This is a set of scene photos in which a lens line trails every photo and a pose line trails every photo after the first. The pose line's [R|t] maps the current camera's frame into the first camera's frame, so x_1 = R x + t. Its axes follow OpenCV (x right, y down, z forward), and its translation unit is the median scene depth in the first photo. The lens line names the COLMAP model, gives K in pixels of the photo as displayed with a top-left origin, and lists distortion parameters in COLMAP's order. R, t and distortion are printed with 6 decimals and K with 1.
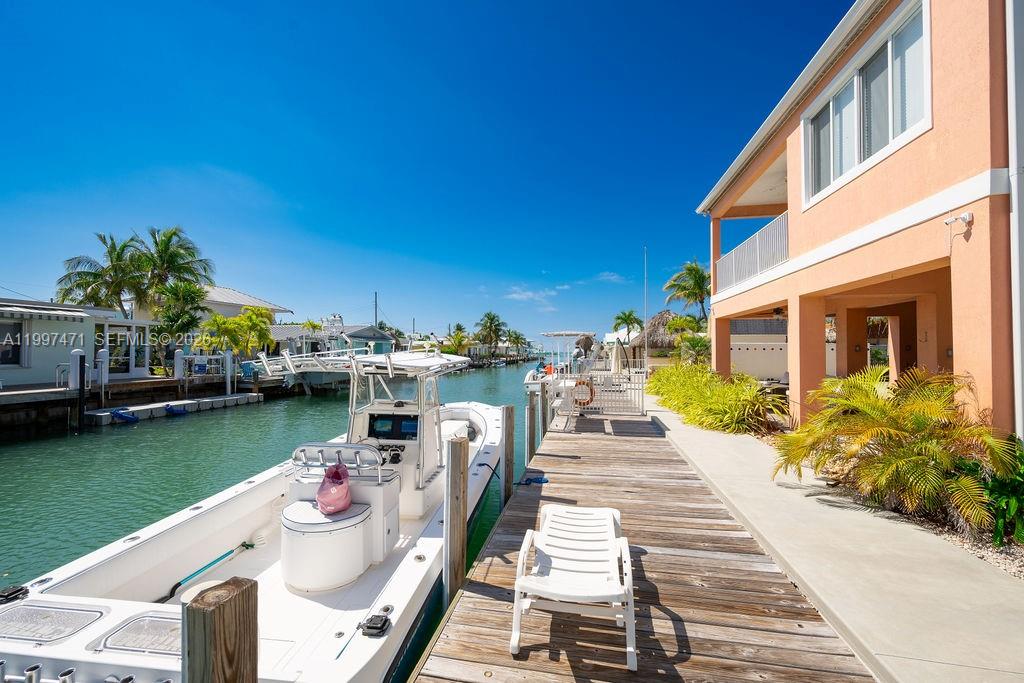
lens RADIAL K [[407.1, 0, 509.9], [0, 407.1, 346.0], [0, 0, 1]] dist [-0.002709, -0.000026]
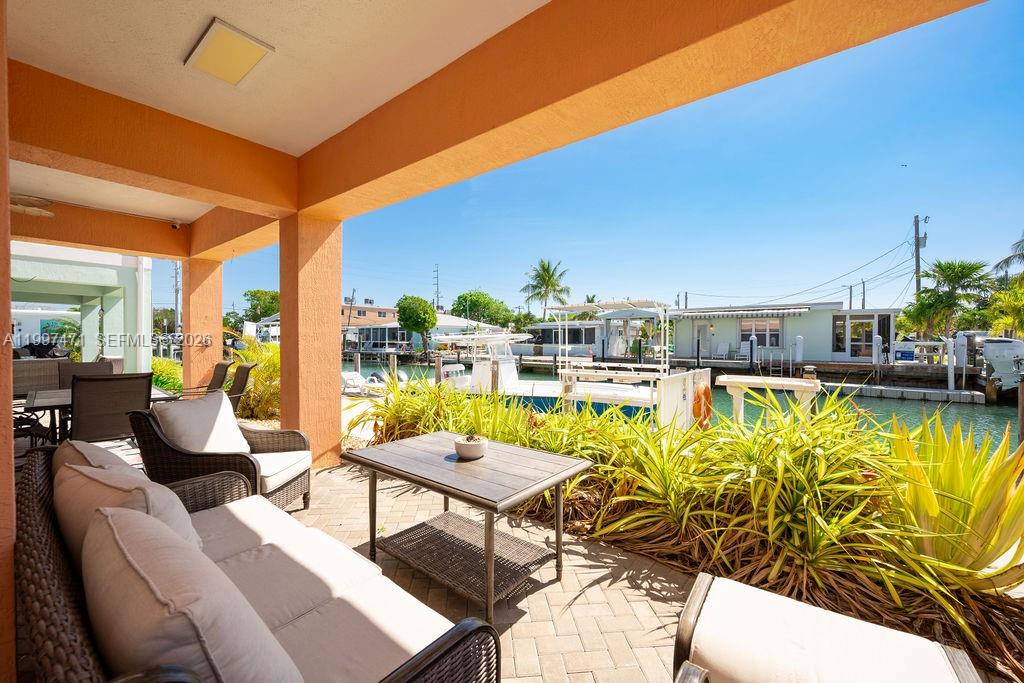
lens RADIAL K [[400.6, 0, 515.5], [0, 400.6, 343.8], [0, 0, 1]] dist [0.000290, 0.000142]
pose [[-0.456868, 0.005106, -0.889520, 0.708570], [0.008360, 0.999964, 0.001446, 0.028238], [0.889495, -0.006776, -0.456894, 0.949871]]
